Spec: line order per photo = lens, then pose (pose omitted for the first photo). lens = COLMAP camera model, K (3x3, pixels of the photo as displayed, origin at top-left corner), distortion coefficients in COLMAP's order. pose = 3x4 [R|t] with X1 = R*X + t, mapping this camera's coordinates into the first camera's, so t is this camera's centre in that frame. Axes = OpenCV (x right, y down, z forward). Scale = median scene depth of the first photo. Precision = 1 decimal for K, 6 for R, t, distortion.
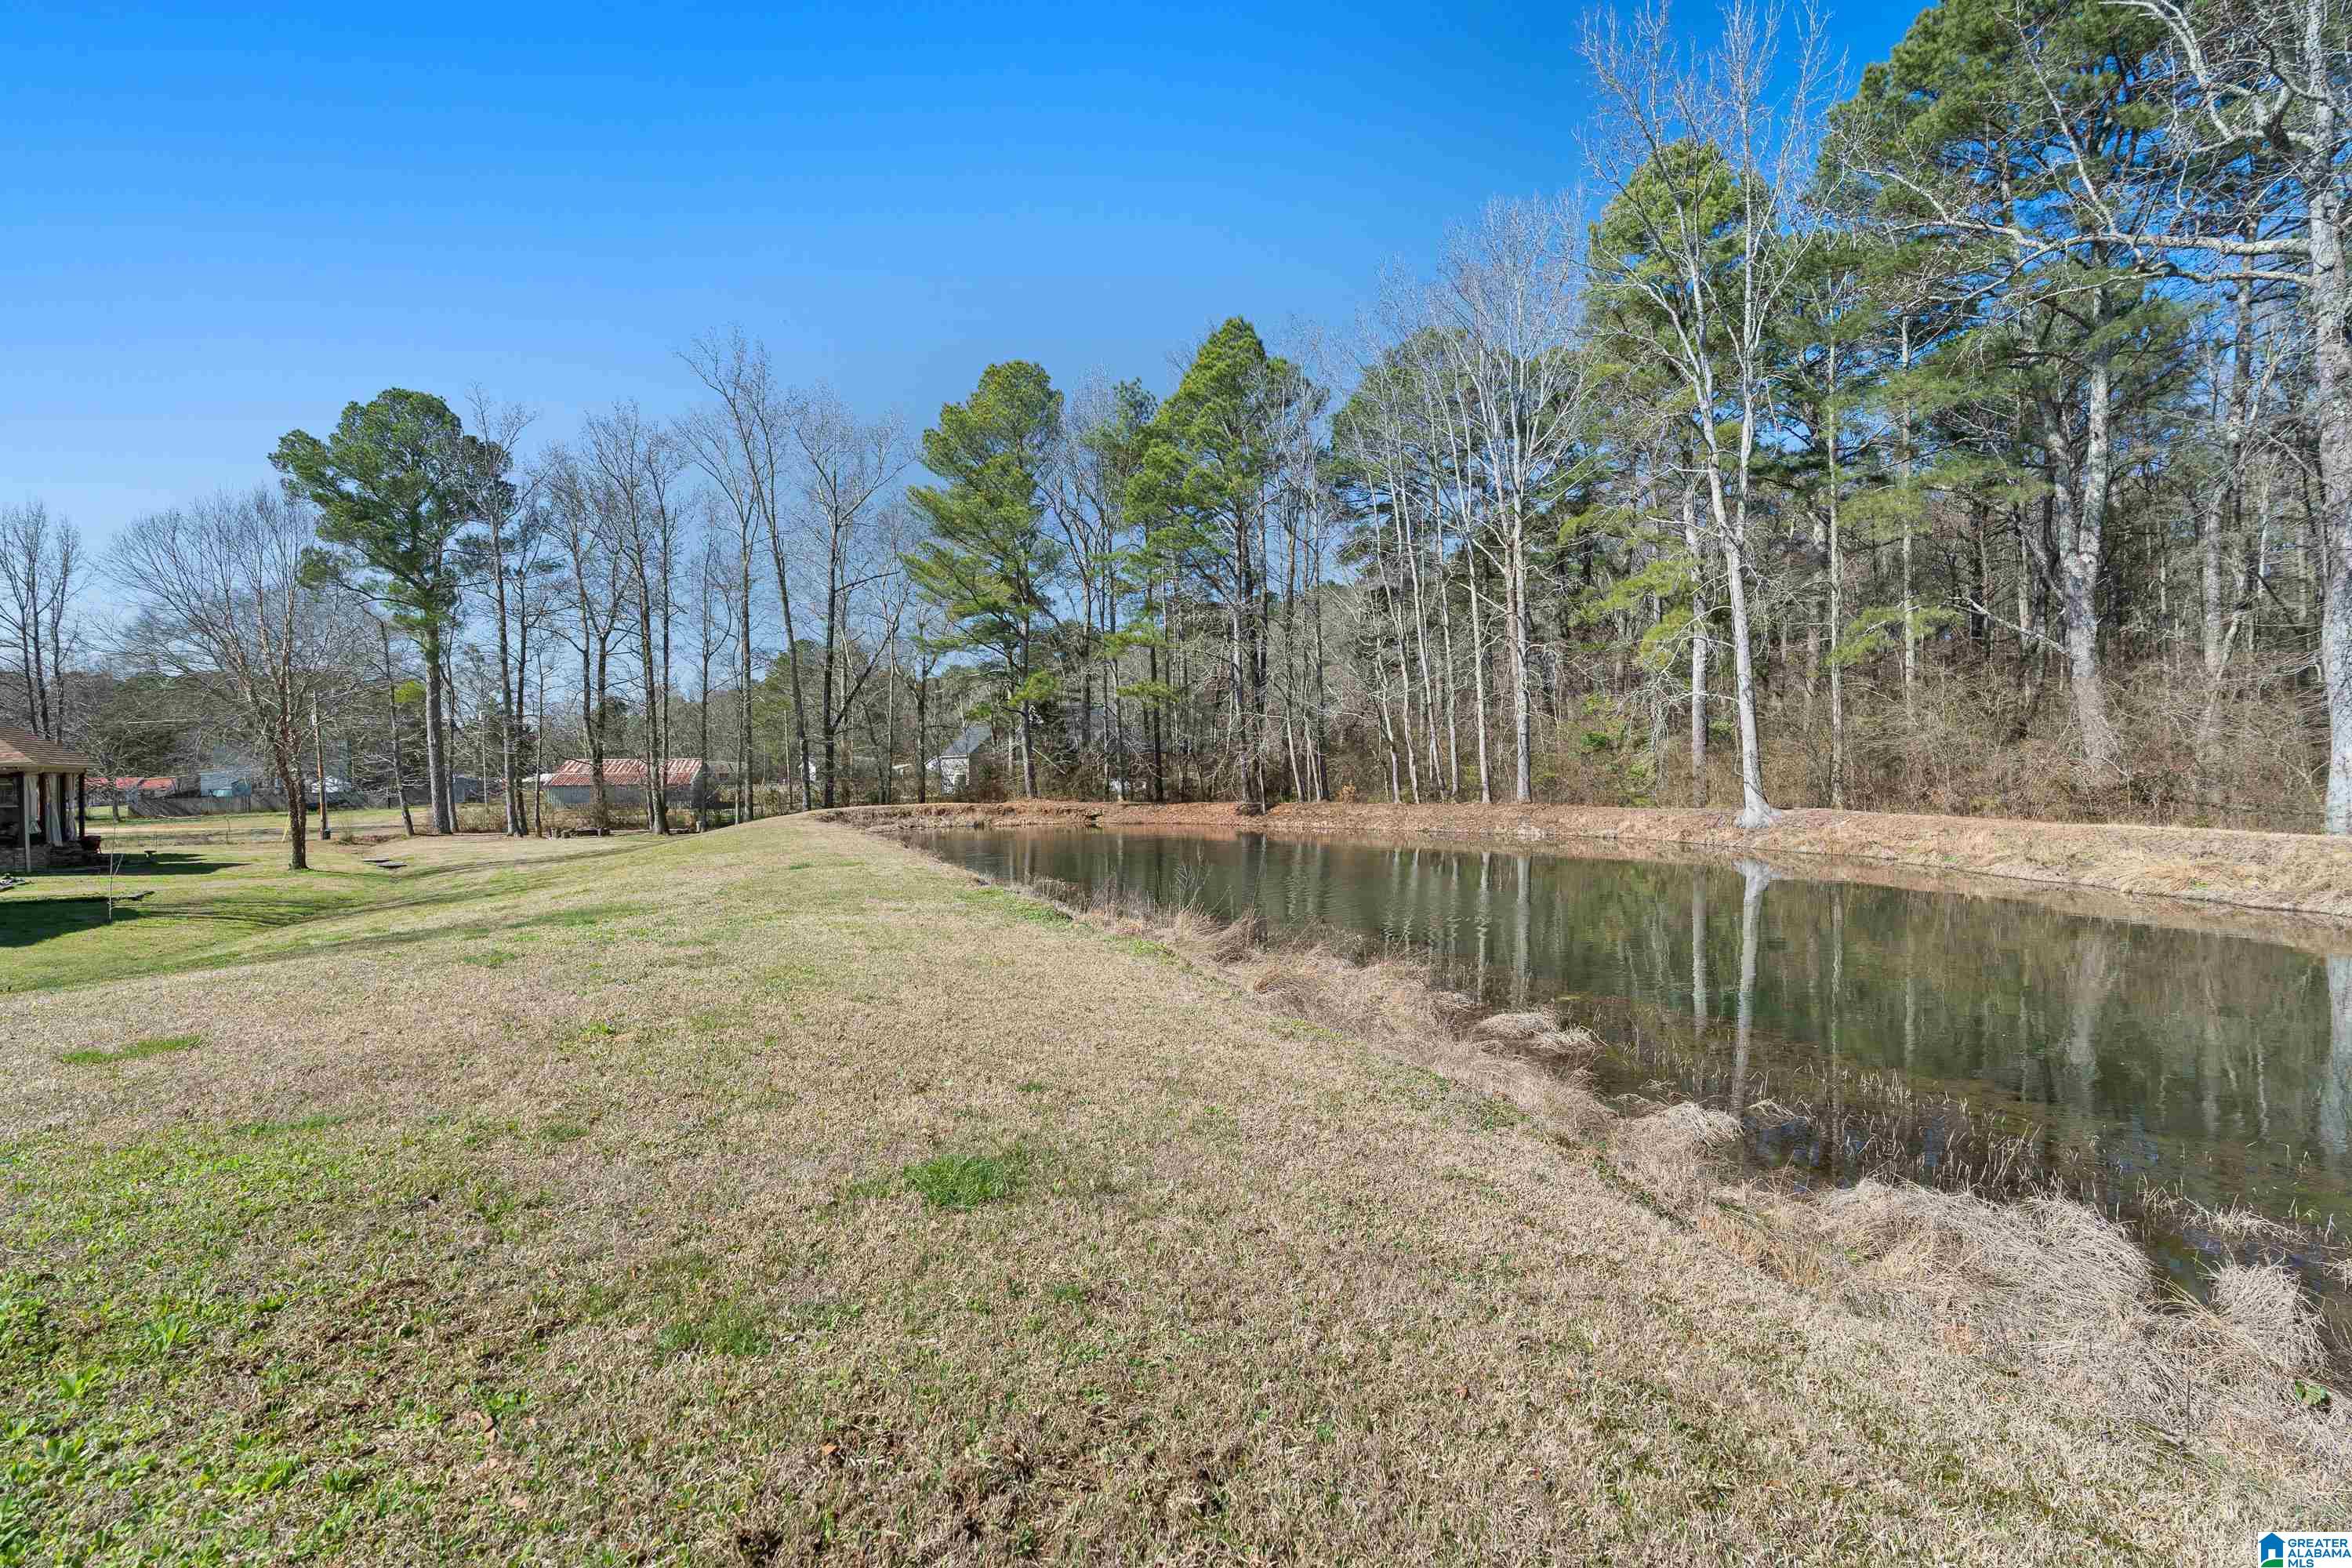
lens RADIAL K [[1112.5, 0, 1179.7], [0, 1112.5, 837.1], [0, 0, 1]] dist [-0.000480, 0.000252]
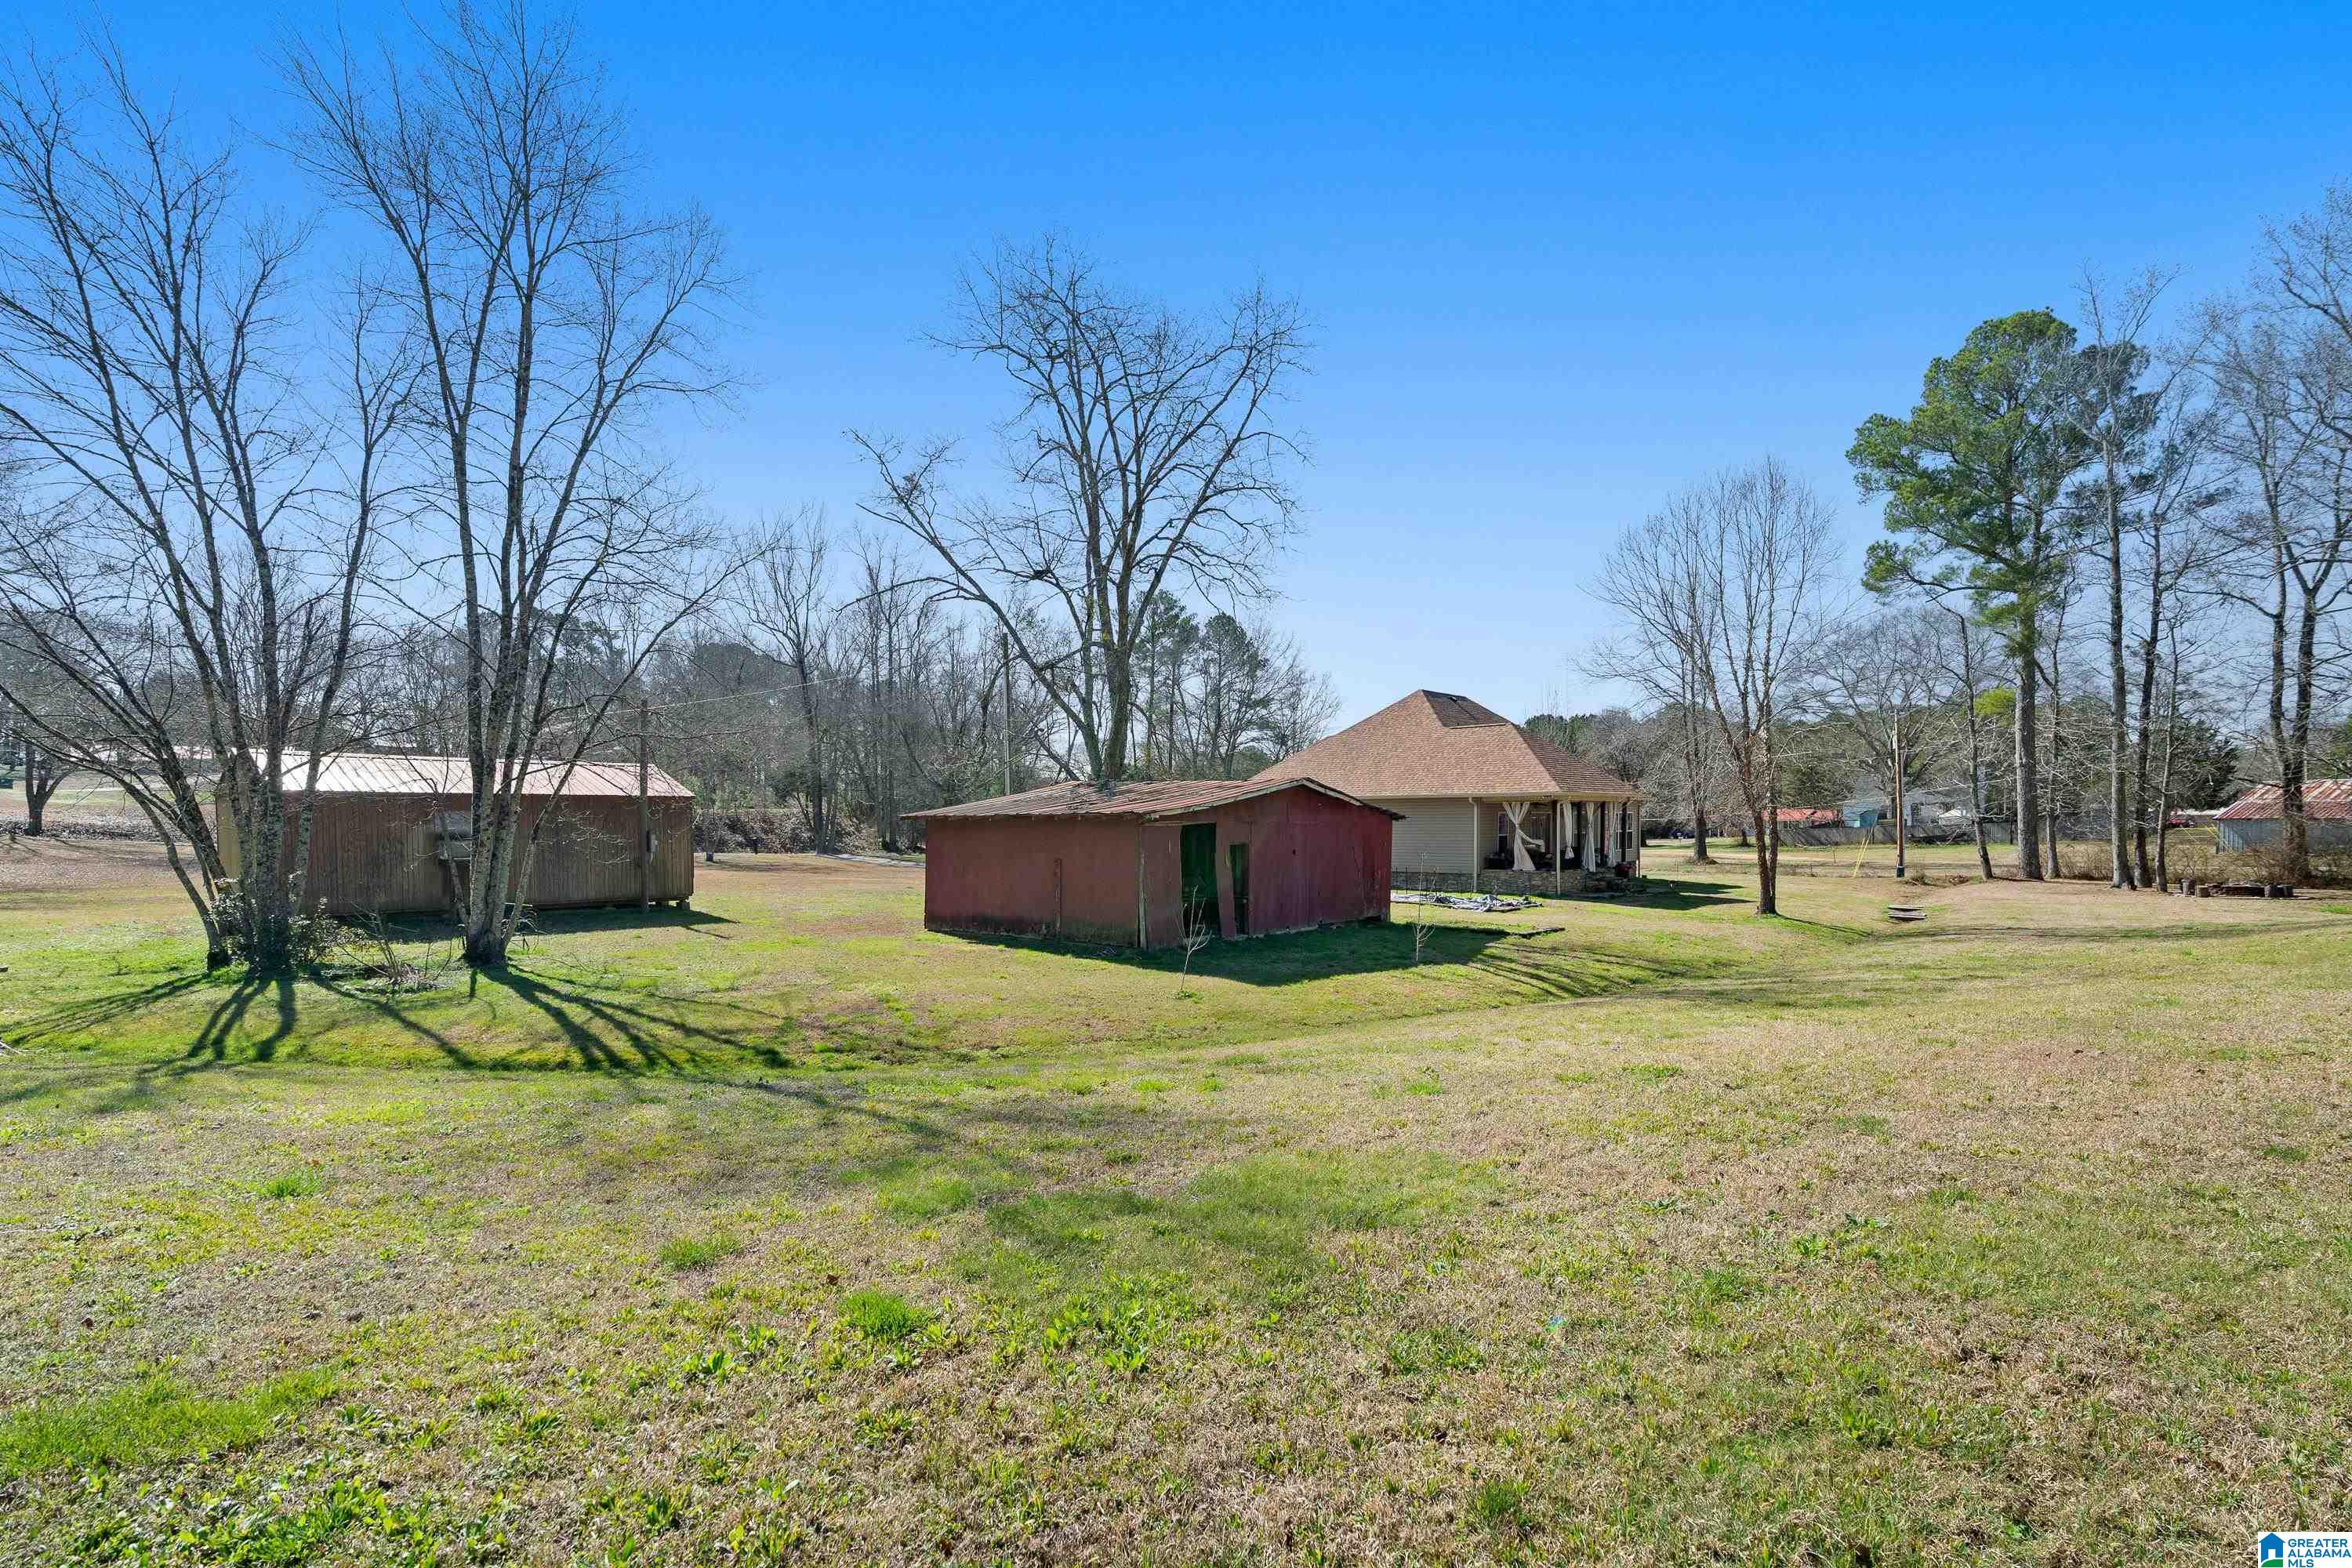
lens RADIAL K [[1112.5, 0, 1179.7], [0, 1112.5, 837.1], [0, 0, 1]] dist [-0.000480, 0.000252]
pose [[0.244802, 0.022496, -0.969312, -0.059625], [-0.051503, 0.998621, 0.010169, -0.010027], [0.968204, 0.047433, 0.245623, 0.249085]]
